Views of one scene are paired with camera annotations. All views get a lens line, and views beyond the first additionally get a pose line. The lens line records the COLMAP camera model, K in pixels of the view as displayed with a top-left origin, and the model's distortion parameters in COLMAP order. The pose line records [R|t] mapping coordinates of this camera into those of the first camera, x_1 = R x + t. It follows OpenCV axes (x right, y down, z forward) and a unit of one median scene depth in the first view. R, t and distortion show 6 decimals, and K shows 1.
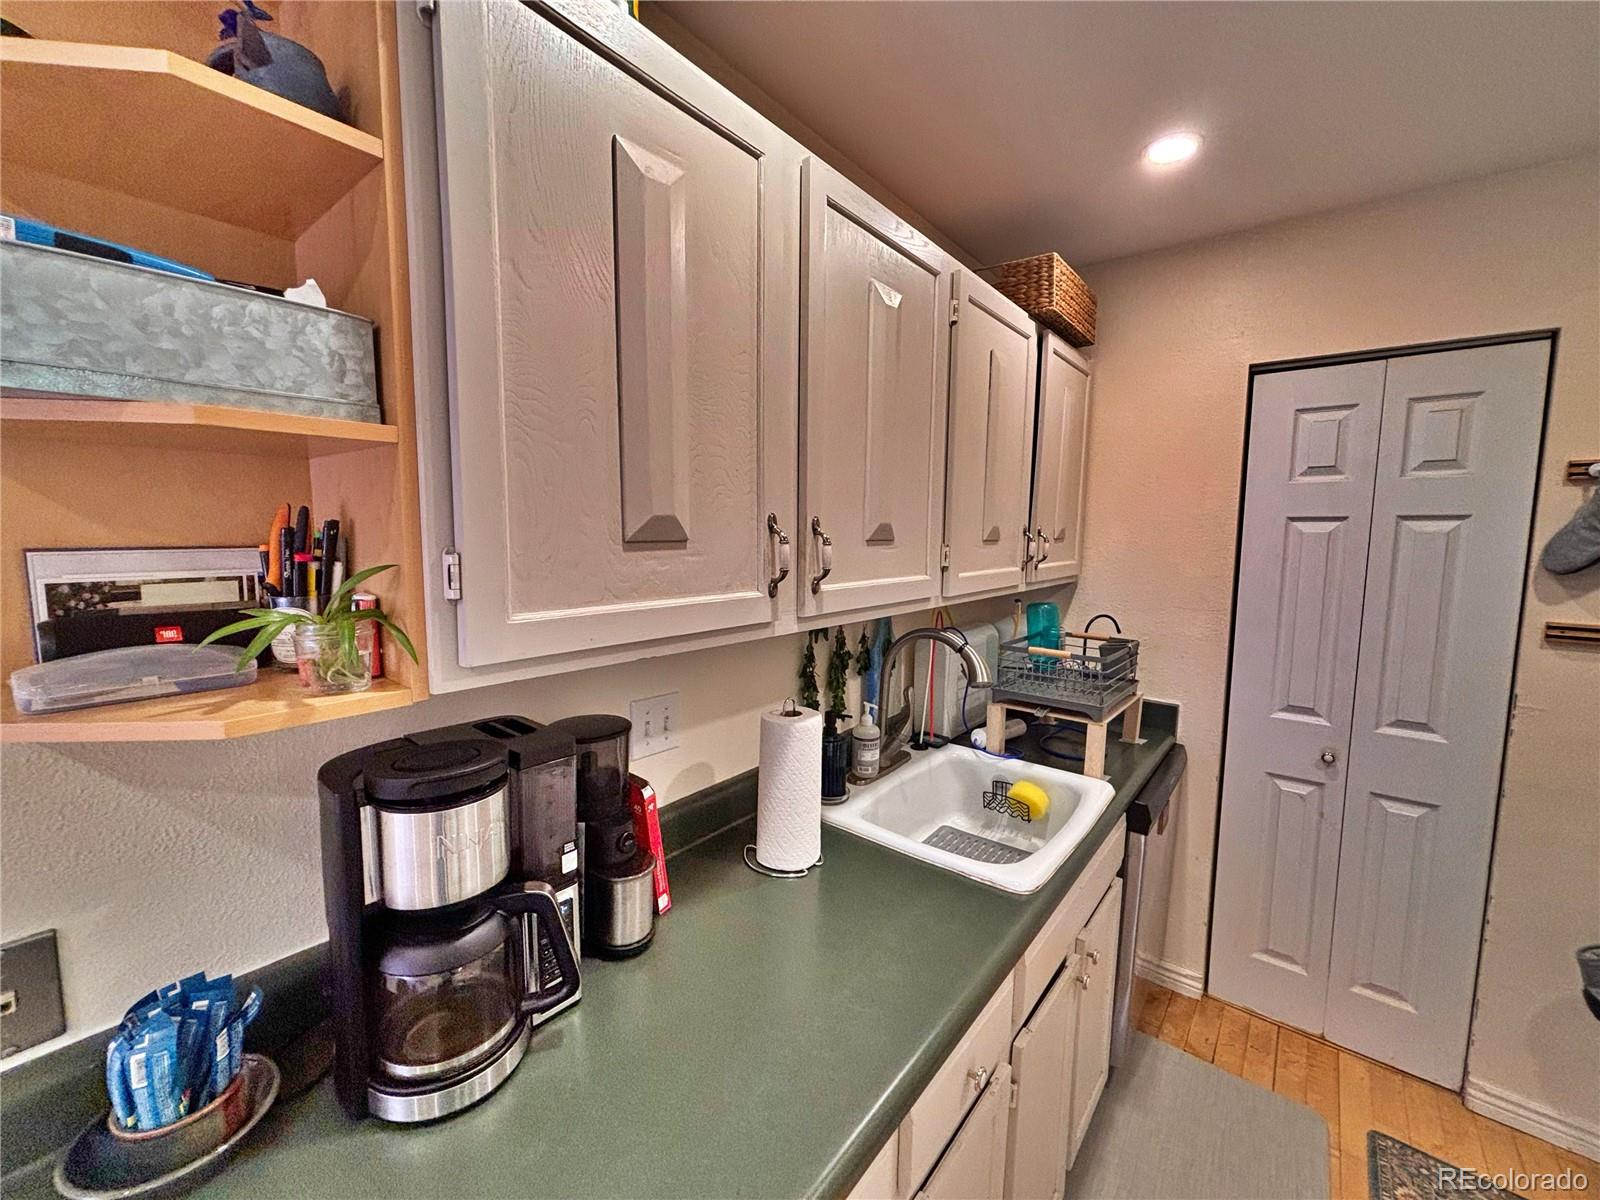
lens RADIAL K [[645.6, 0, 795.5], [0, 645.6, 596.1], [0, 0, 1]] dist [0.001104, 0.000160]
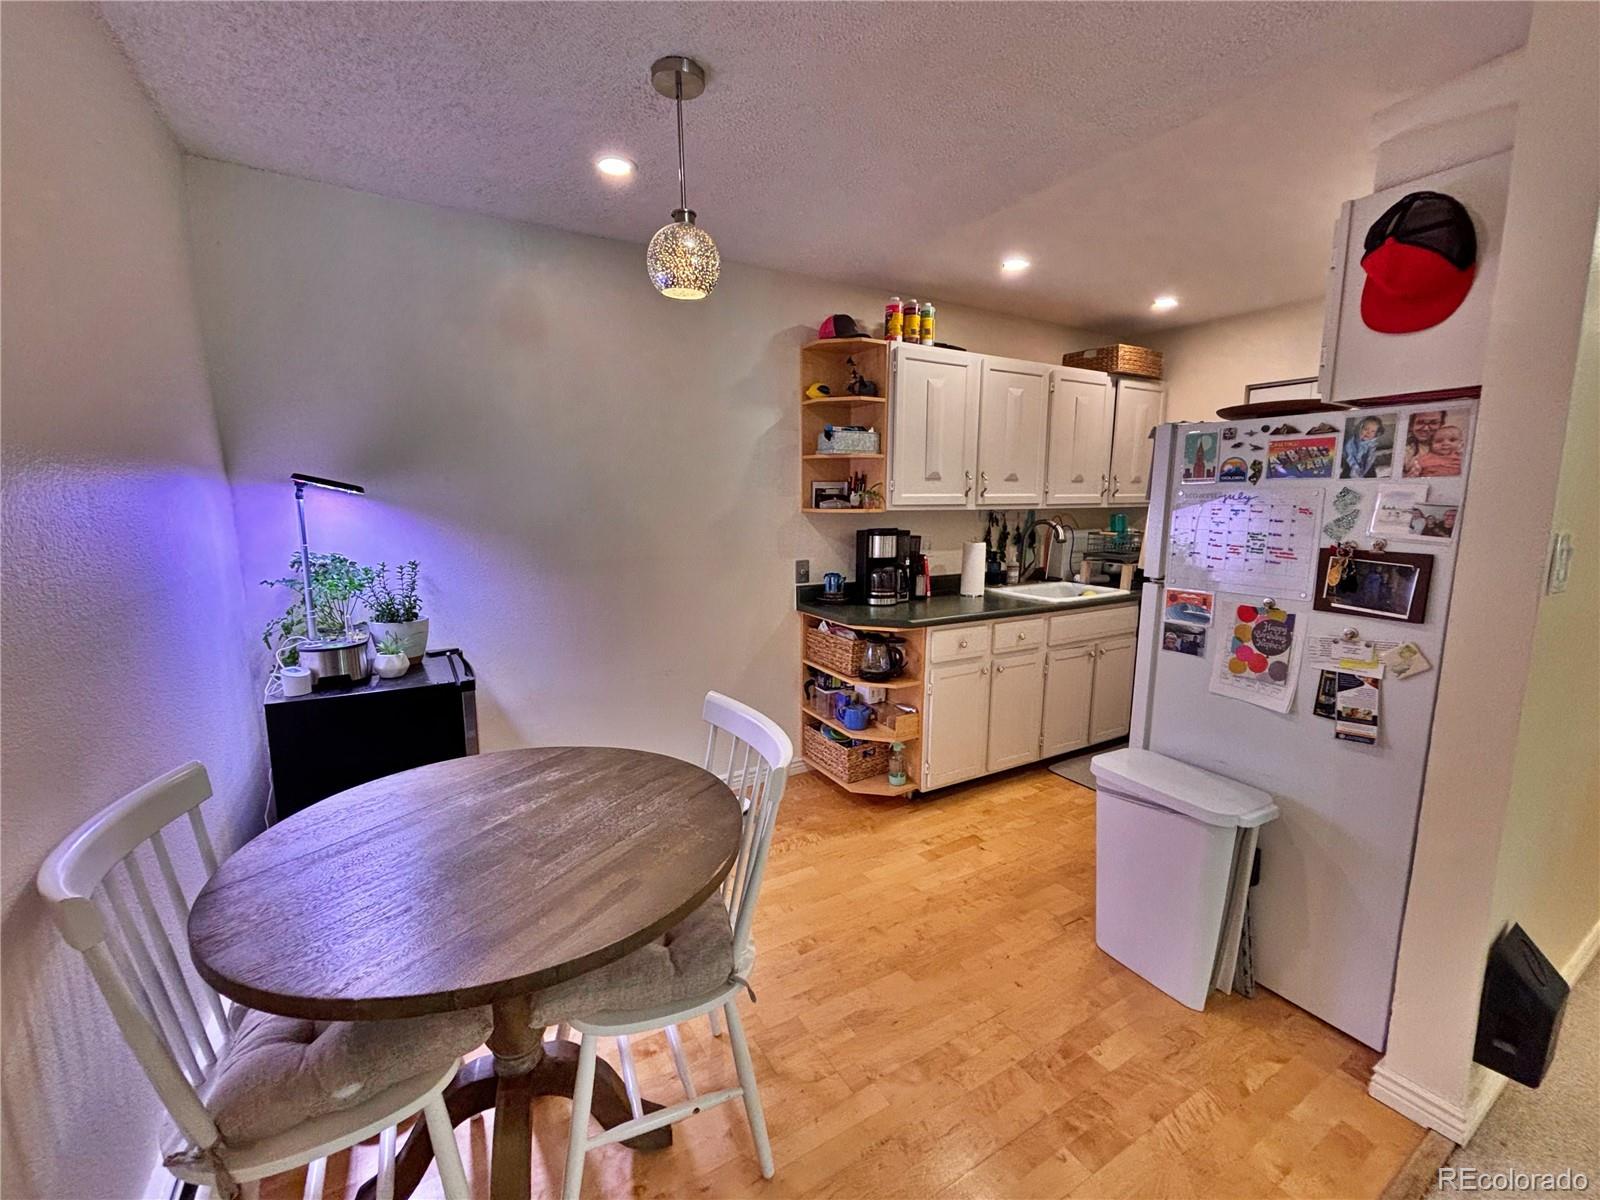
lens RADIAL K [[662.3, 0, 796.8], [0, 662.3, 599.2], [0, 0, 1]] dist [-0.000794, 0.000347]
pose [[0.935821, 0.043344, -0.349801, 0.209926], [-0.025606, 0.998148, 0.055178, 0.210852], [0.351545, -0.042680, 0.935198, -1.457322]]
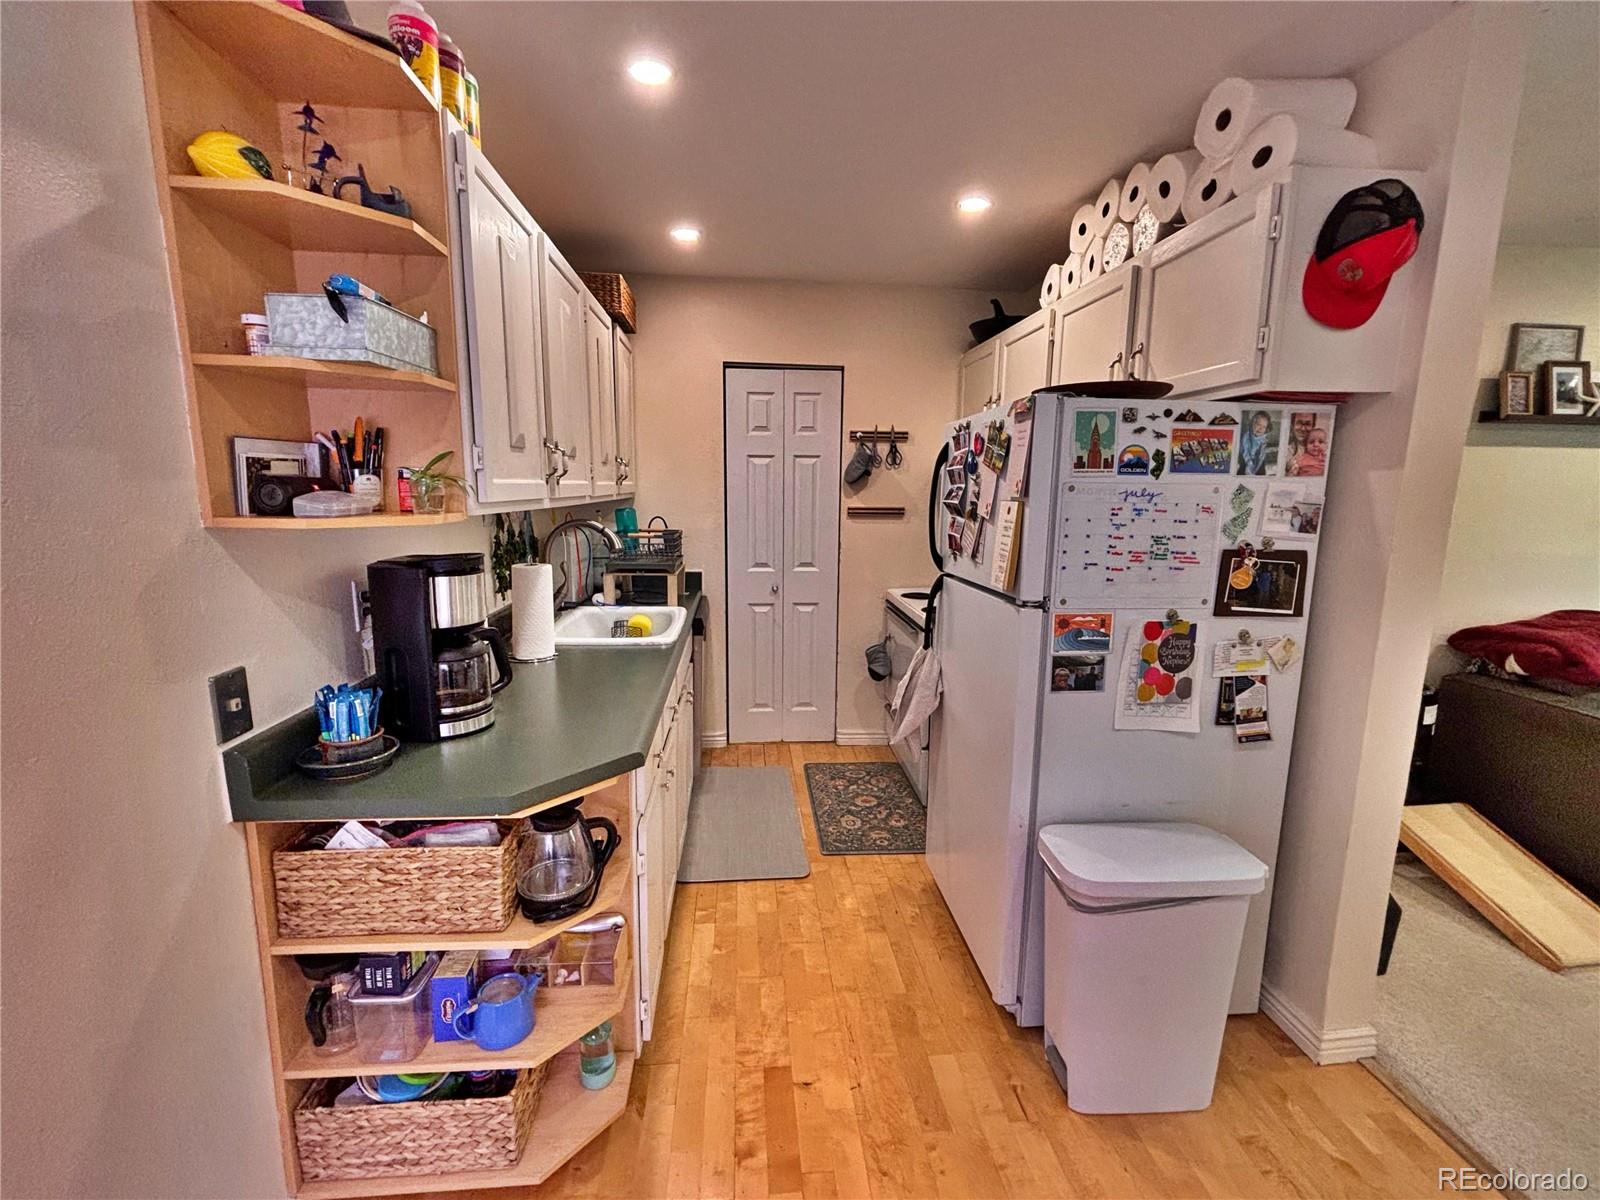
lens RADIAL K [[686.7, 0, 800.8], [0, 686.7, 599.5], [0, 0, 1]] dist [0.000059, 0.000225]
pose [[0.718720, -0.116190, 0.685523, -0.509486], [0.064813, 0.992841, 0.100326, 0.100359], [-0.692272, -0.027675, 0.721106, -0.504115]]
